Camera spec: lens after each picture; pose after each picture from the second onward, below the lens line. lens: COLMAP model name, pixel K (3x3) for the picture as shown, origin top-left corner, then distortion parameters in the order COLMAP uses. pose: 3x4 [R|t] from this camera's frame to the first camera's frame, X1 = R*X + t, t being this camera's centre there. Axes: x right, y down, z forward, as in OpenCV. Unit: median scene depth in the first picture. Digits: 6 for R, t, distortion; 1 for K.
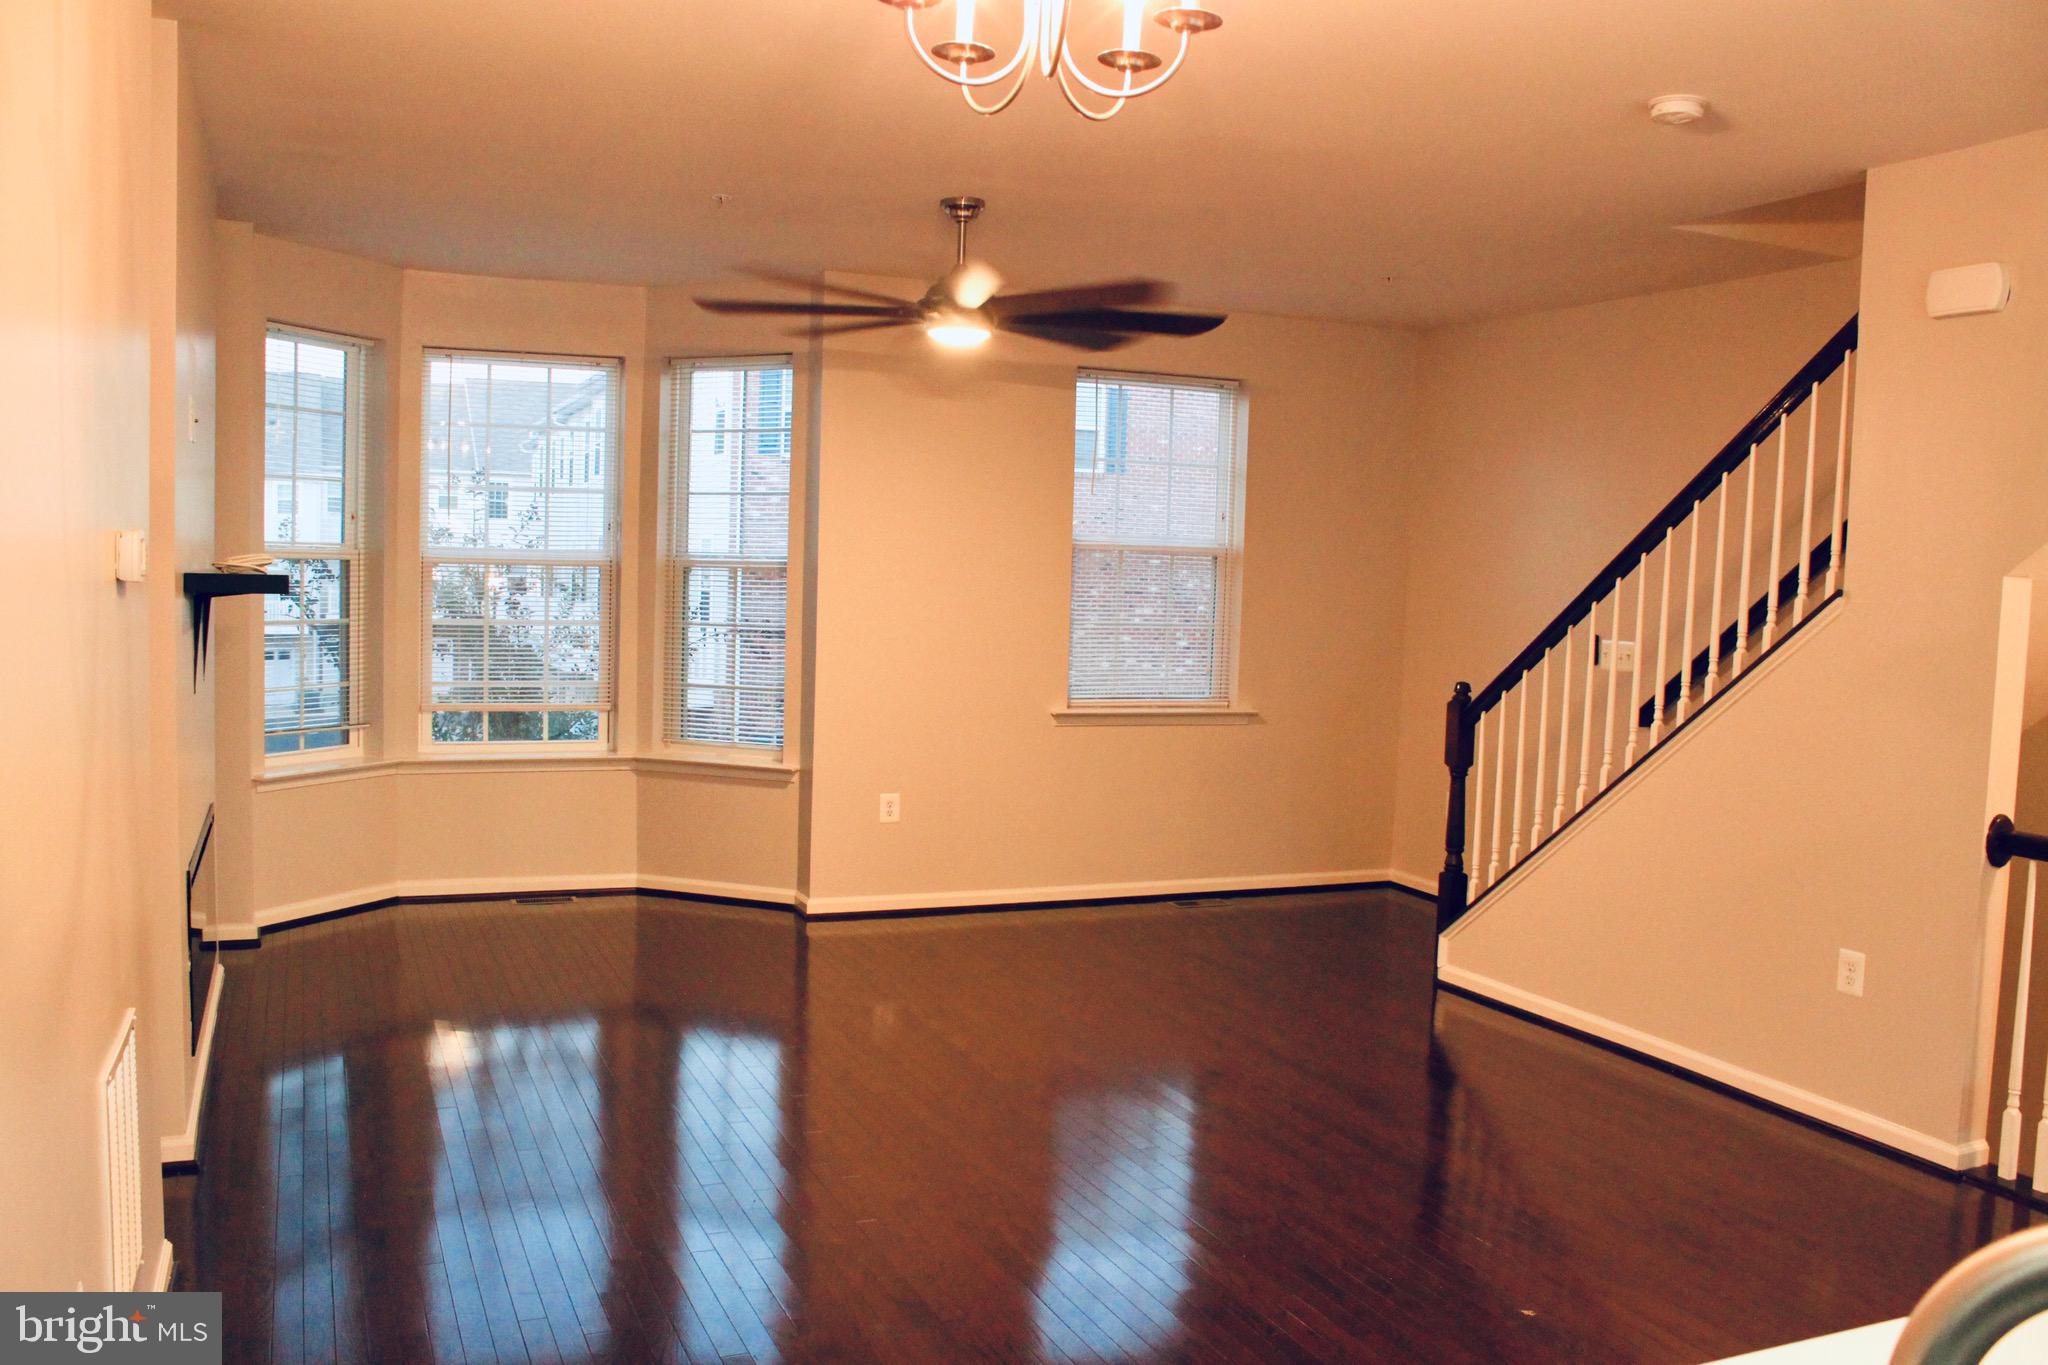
lens RADIAL K [[1720.0, 0, 1012.7], [0, 1720.0, 686.9], [0, 0, 1]] dist [-0.067906, -0.003267]
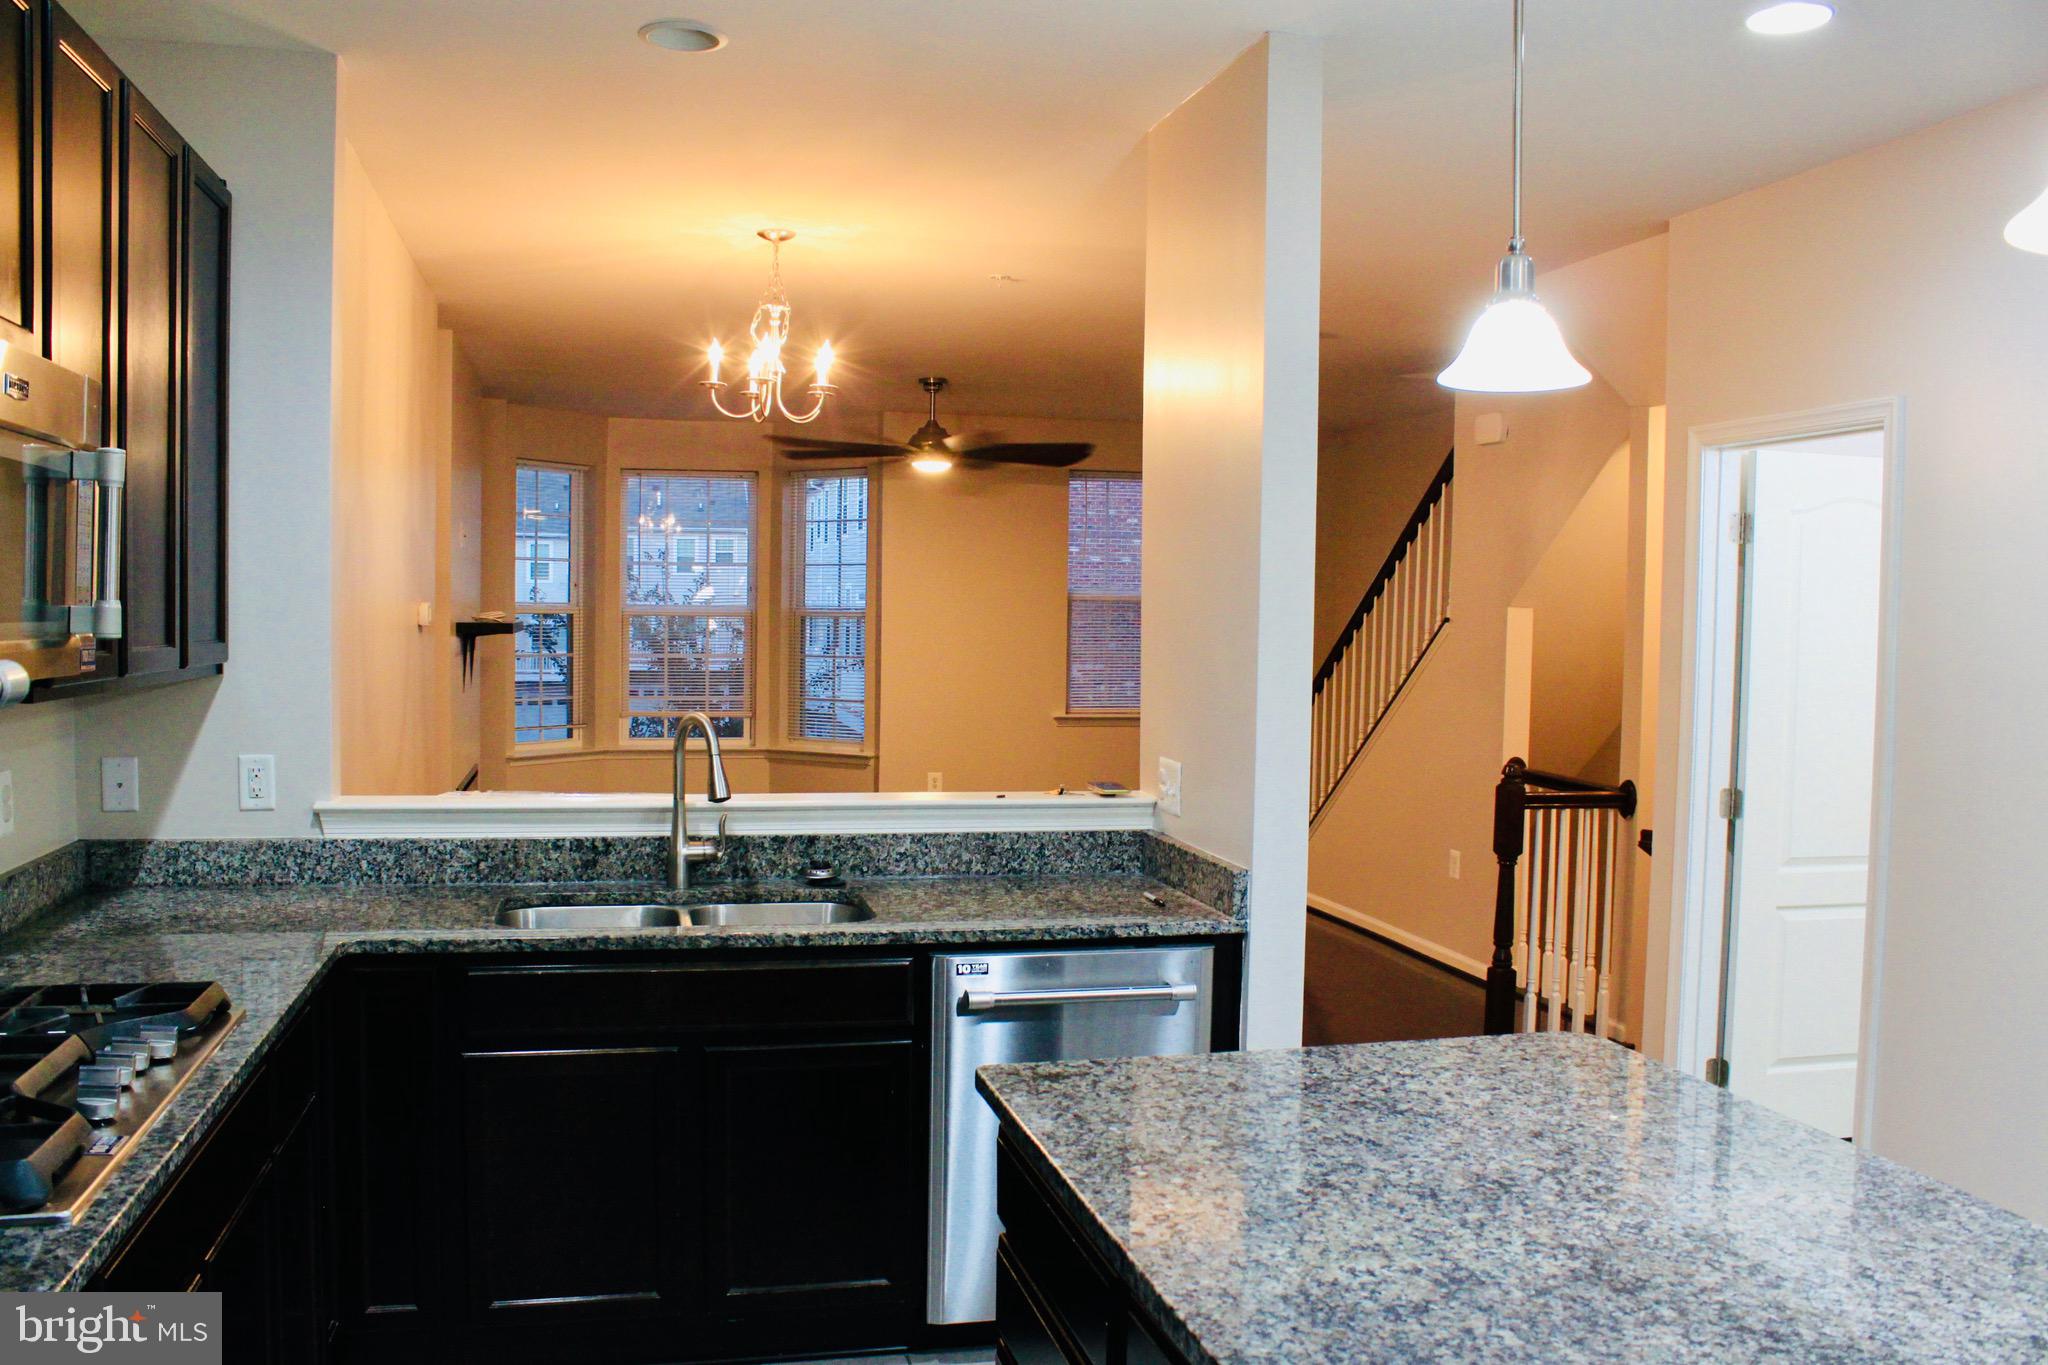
lens RADIAL K [[1720.0, 0, 1026.1], [0, 1720.0, 679.0], [0, 0, 1]] dist [-0.067906, -0.003267]
pose [[0.988582, -0.007181, -0.150514, 0.221911], [0.002464, 0.999501, -0.031502, 0.030134], [0.150665, 0.030772, 0.988106, -0.407200]]
